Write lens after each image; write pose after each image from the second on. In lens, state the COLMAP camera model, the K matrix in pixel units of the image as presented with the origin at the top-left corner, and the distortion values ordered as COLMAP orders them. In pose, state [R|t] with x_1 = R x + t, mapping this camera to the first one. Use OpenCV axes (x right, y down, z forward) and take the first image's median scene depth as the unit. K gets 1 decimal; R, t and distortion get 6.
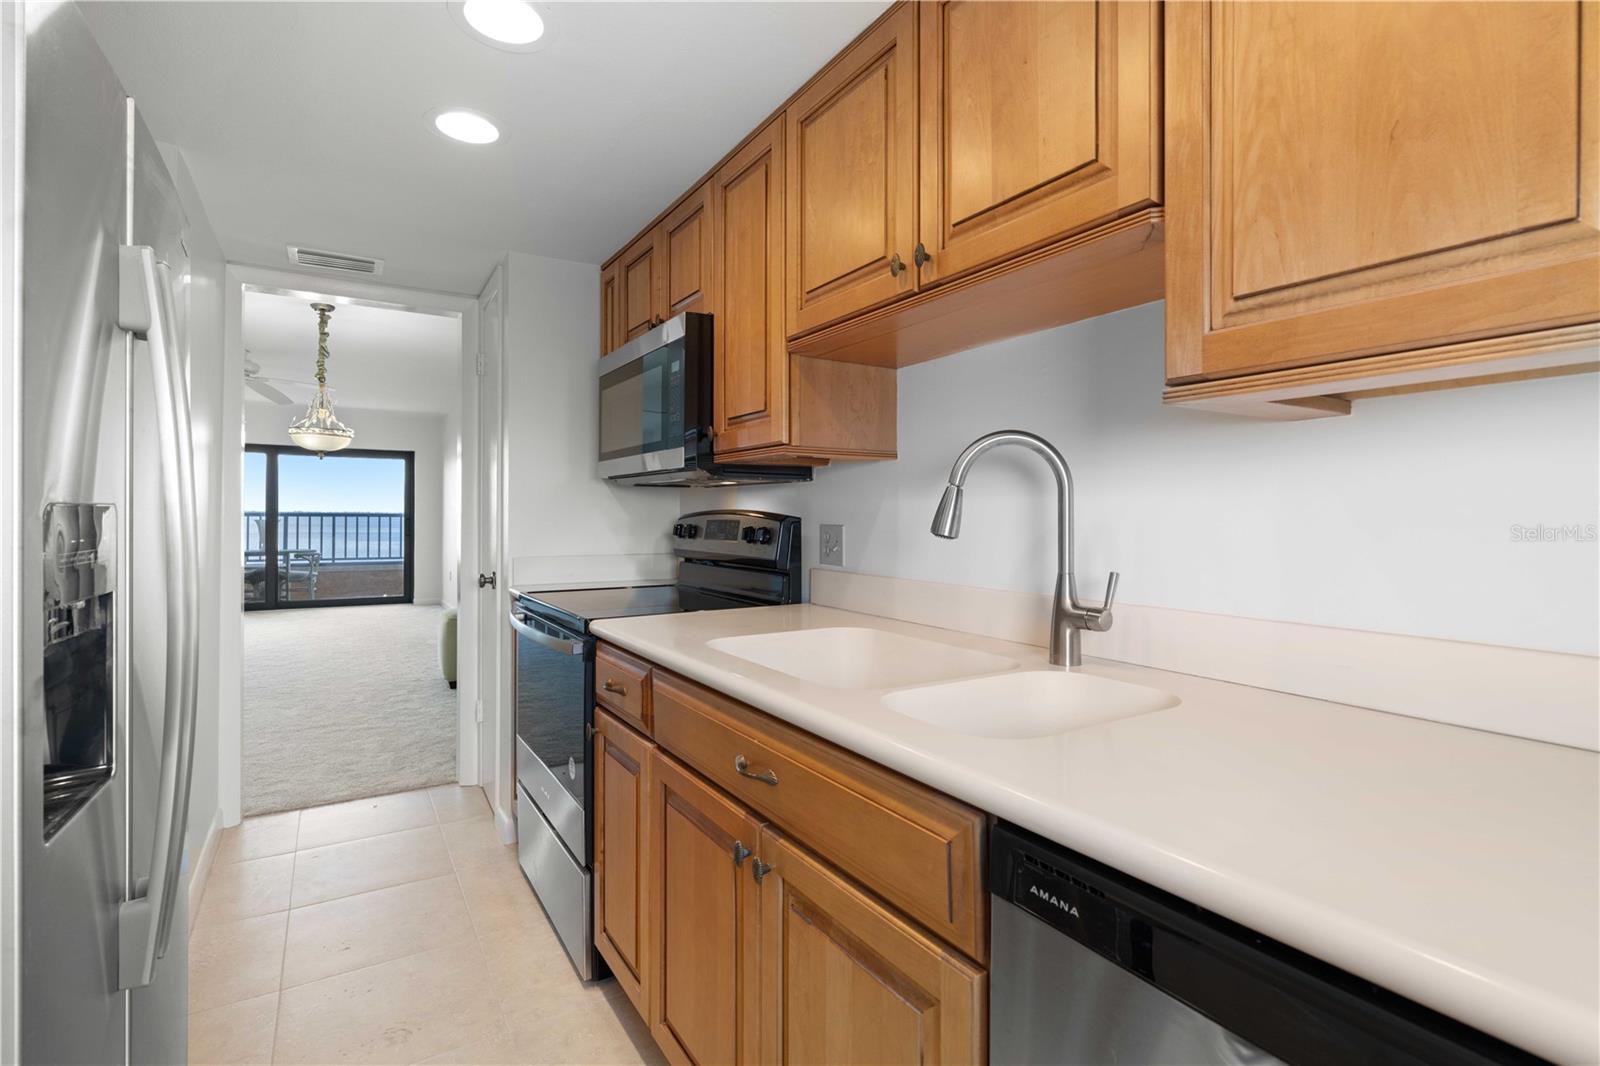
lens RADIAL K [[751.7, 0, 813.5], [0, 751.7, 519.9], [0, 0, 1]] dist [-0.007487, 0.004101]
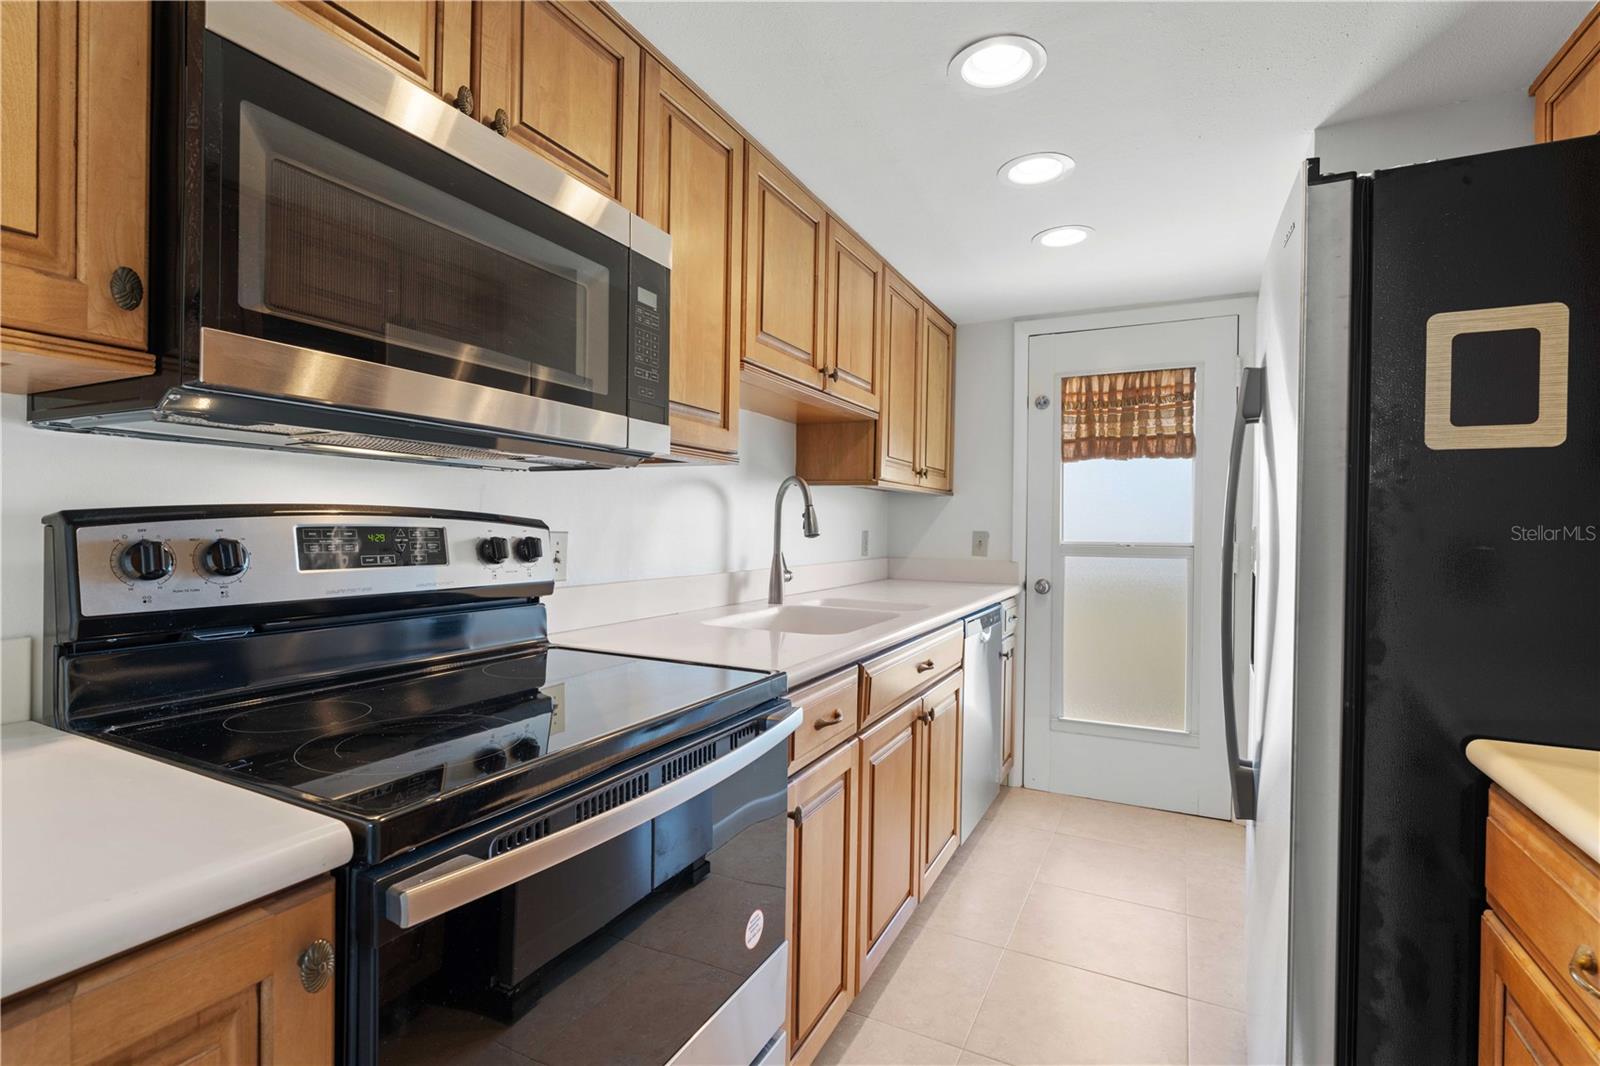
lens RADIAL K [[751.7, 0, 805.5], [0, 751.7, 534.8], [0, 0, 1]] dist [-0.007487, 0.004101]
pose [[-0.514784, -0.022979, 0.857012, -0.180758], [-0.014041, 0.999733, 0.018371, -0.002069], [-0.857205, -0.002576, -0.514969, 0.266524]]
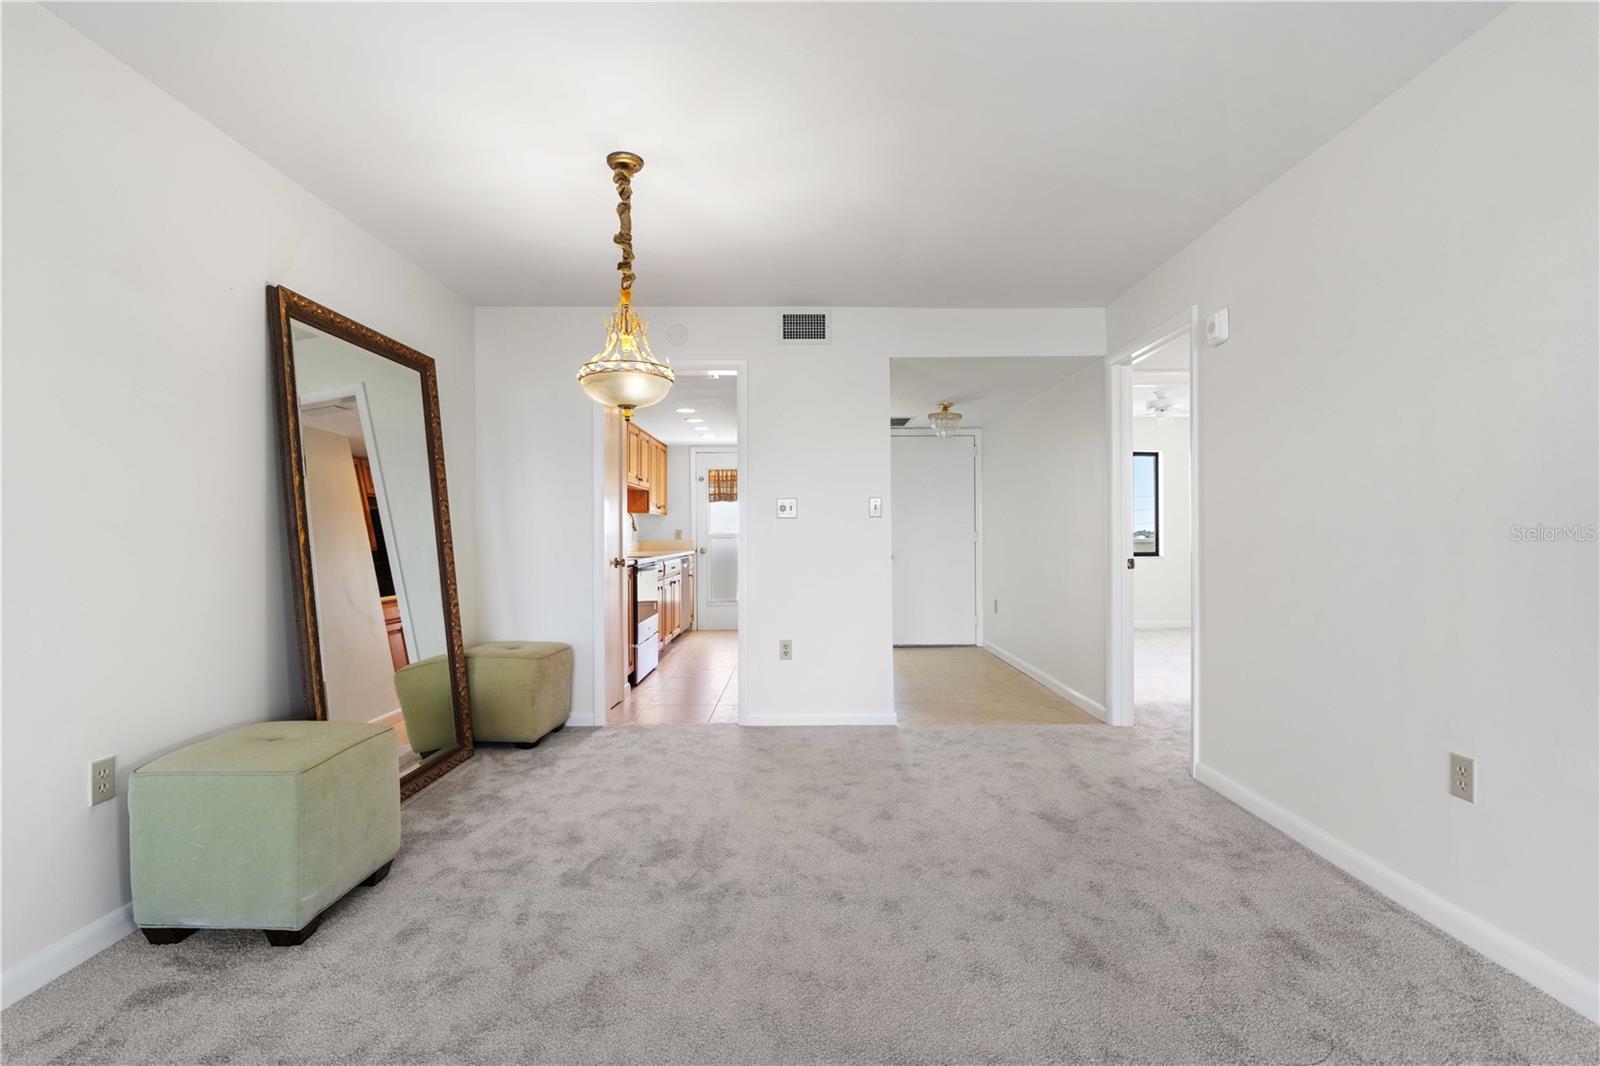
lens RADIAL K [[725.0, 0, 801.5], [0, 725.0, 536.9], [0, 0, 1]] dist [-0.004480, 0.000621]
pose [[-0.842374, -0.004711, 0.538873, -0.517162], [0.000197, 0.999959, 0.009051, 0.002734], [-0.538893, 0.007730, -0.842339, 0.673484]]
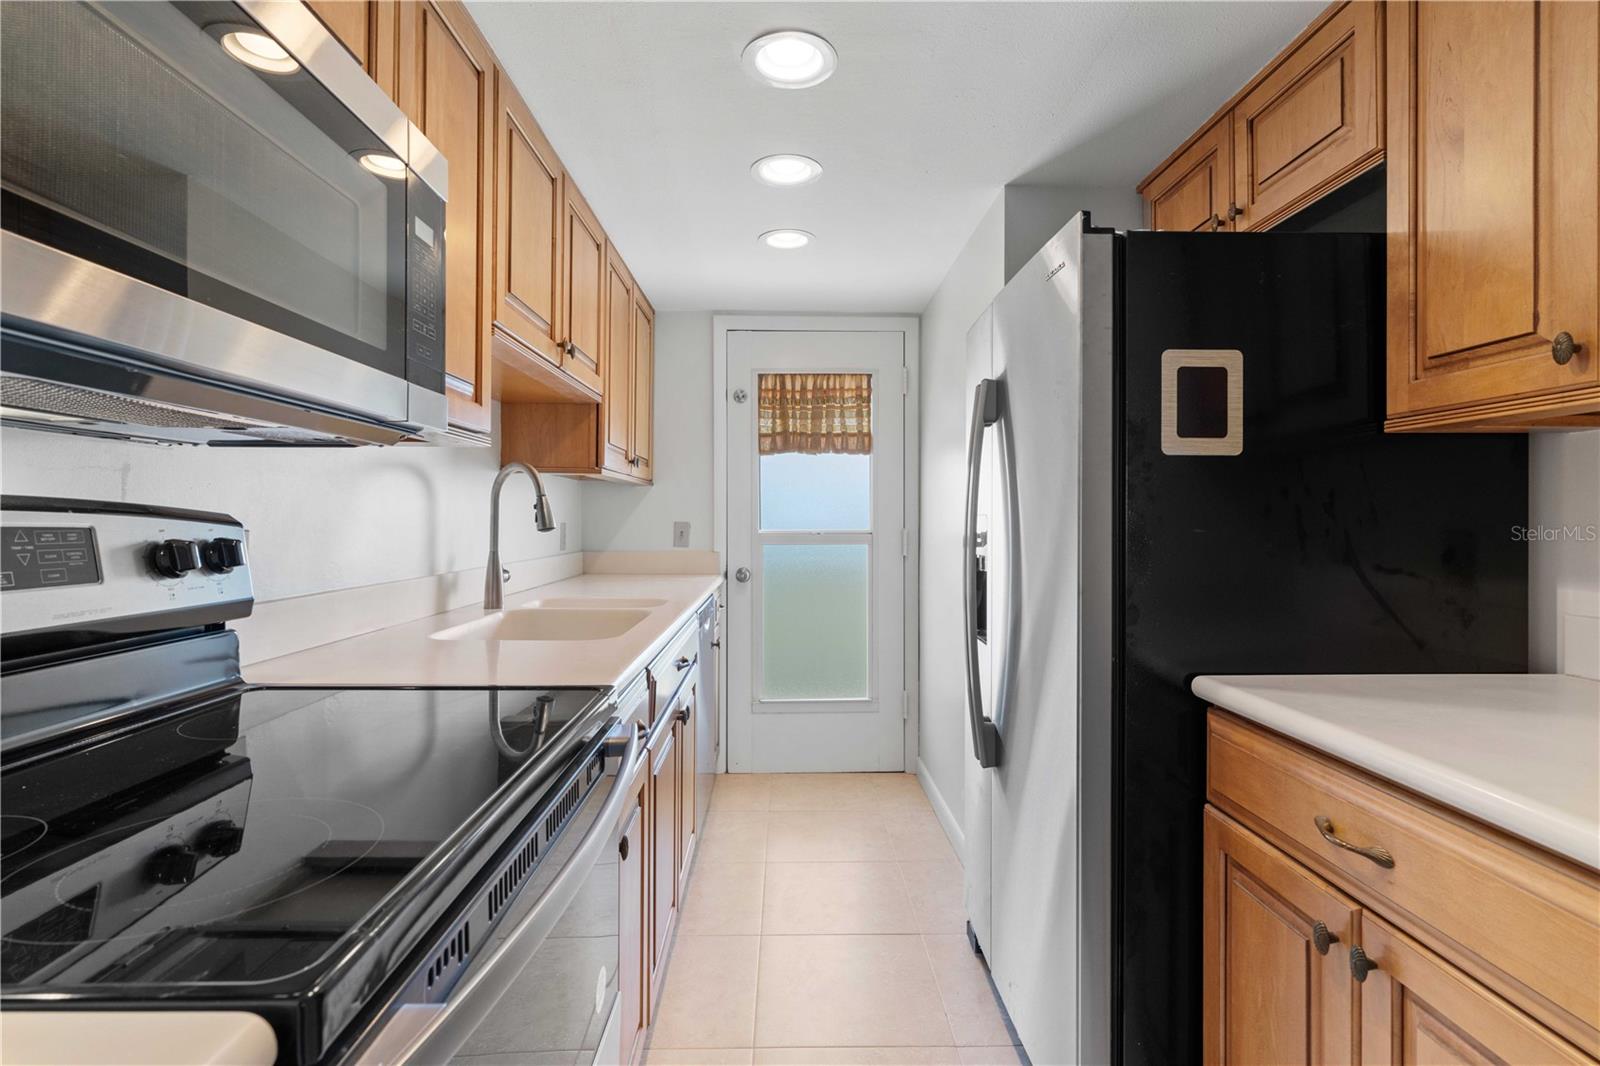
lens RADIAL K [[751.7, 0, 811.2], [0, 751.7, 522.7], [0, 0, 1]] dist [-0.007487, 0.004101]
pose [[-0.860672, -0.010931, 0.509042, -0.149010], [-0.006555, 0.999925, 0.010390, -0.002033], [-0.509117, 0.005605, -0.860679, 0.286870]]
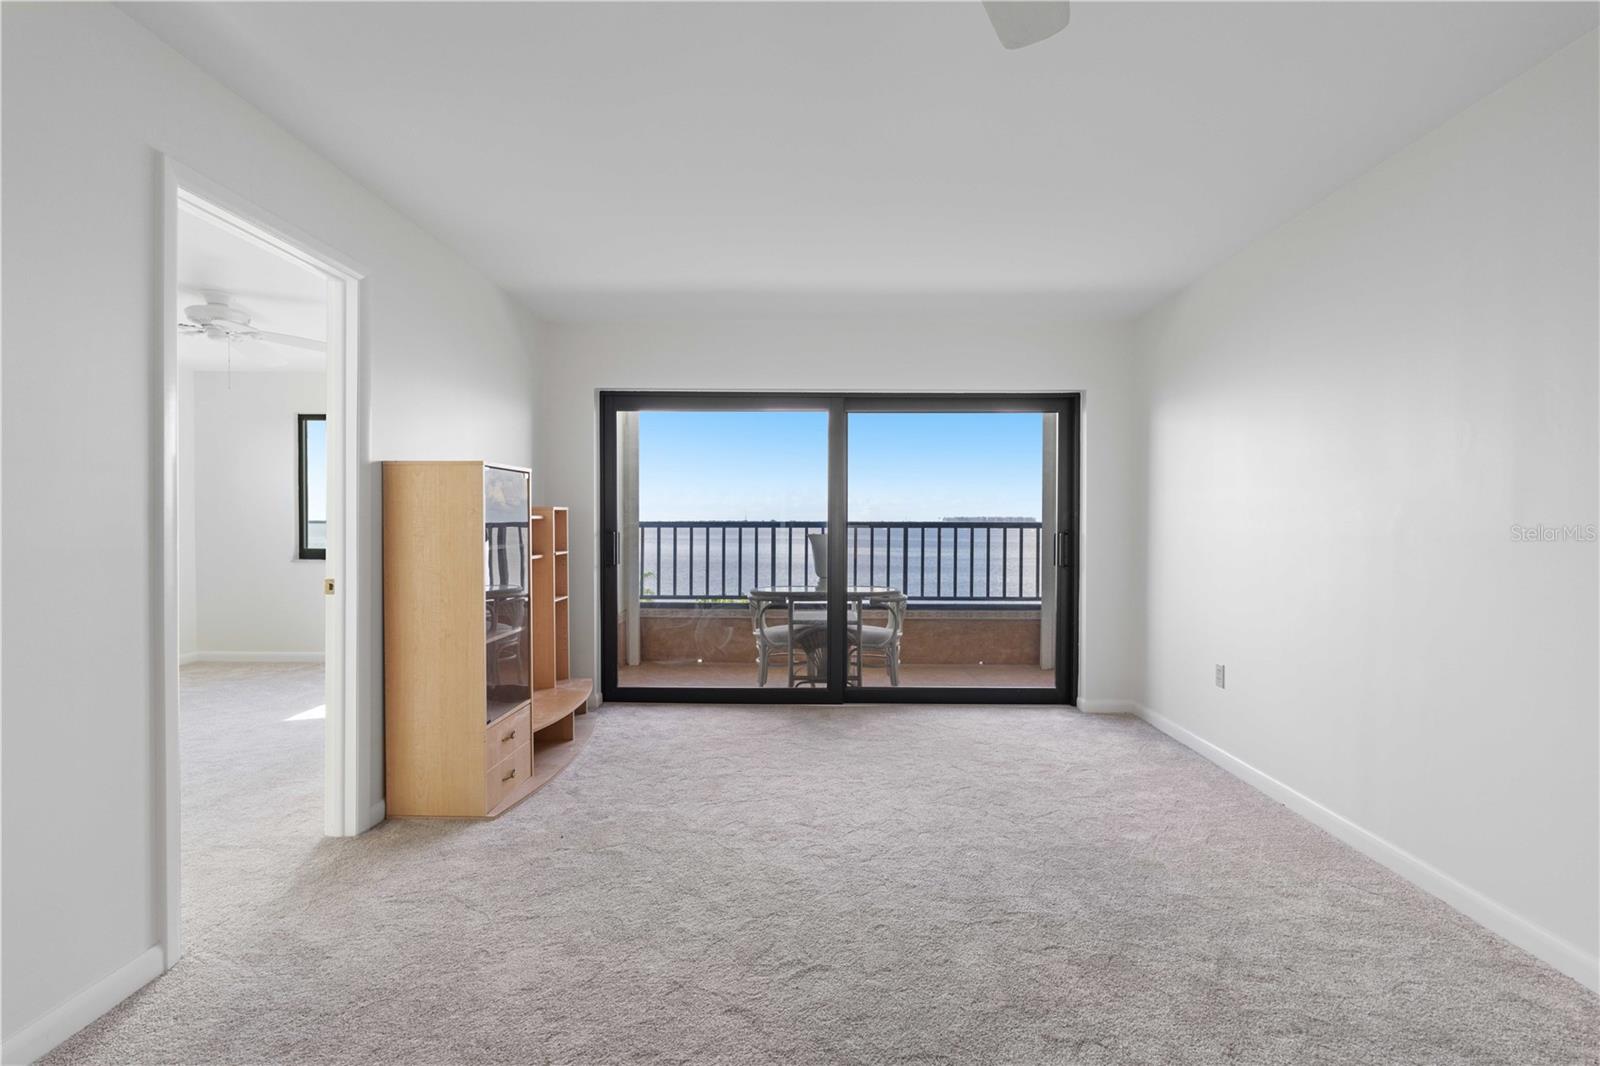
lens RADIAL K [[751.7, 0, 804.5], [0, 751.7, 532.4], [0, 0, 1]] dist [-0.007487, 0.004101]
pose [[0.832482, 0.001719, -0.554050, -0.432565], [0.001403, 0.999985, 0.005211, -0.004284], [0.554051, -0.005116, 0.832467, 0.525292]]
